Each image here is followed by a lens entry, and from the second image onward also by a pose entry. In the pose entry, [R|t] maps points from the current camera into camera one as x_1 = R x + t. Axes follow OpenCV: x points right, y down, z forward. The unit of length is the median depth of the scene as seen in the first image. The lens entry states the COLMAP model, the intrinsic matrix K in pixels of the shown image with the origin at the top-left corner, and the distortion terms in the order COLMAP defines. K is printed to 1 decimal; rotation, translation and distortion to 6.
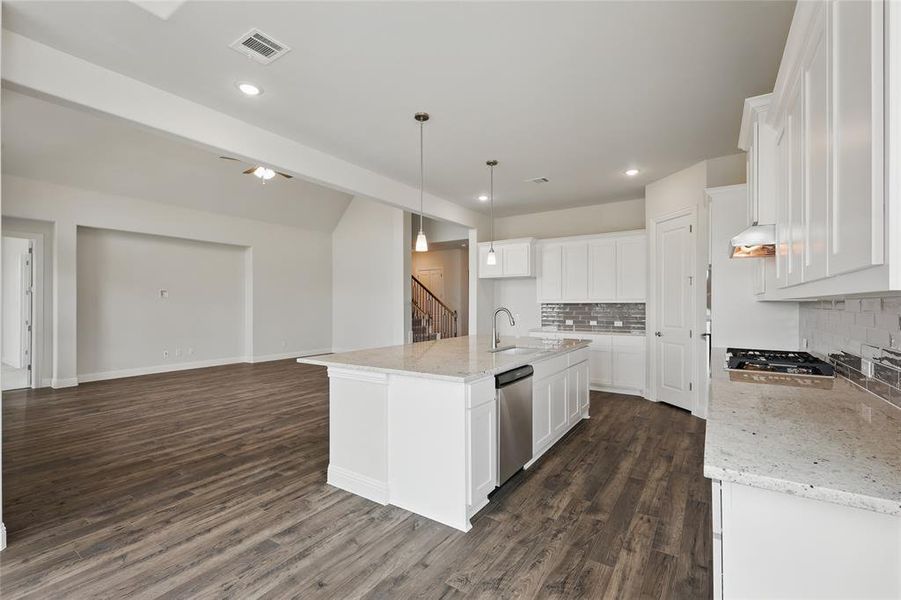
lens RADIAL K [[393.0, 0, 453.1], [0, 393.0, 301.0], [0, 0, 1]] dist [0.001556, -0.000528]
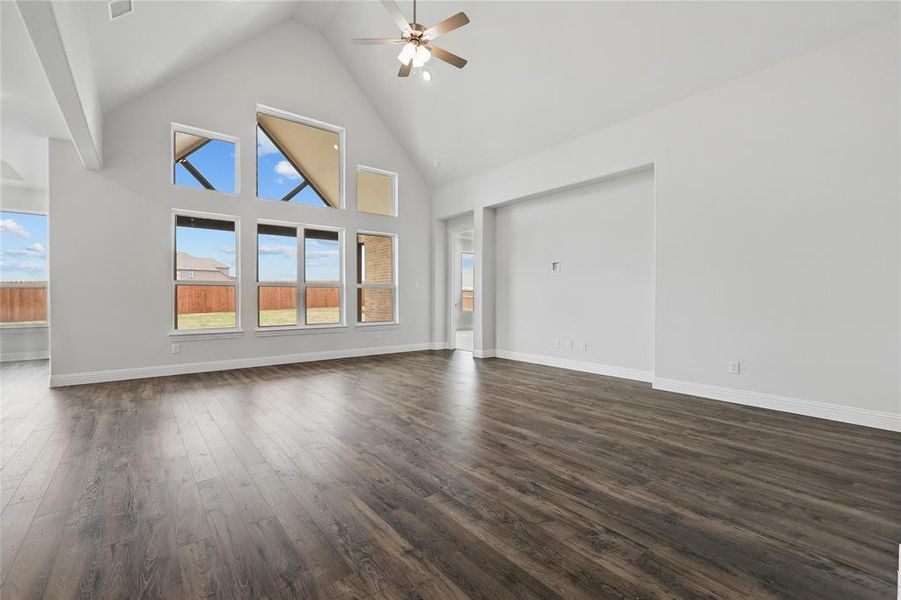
lens RADIAL K [[393.0, 0, 453.1], [0, 393.0, 301.0], [0, 0, 1]] dist [0.001556, -0.000528]
pose [[-0.311522, 0.009612, -0.950190, 0.152941], [0.008392, 0.999938, 0.007364, 0.099442], [0.950202, -0.005679, -0.311583, 2.467678]]
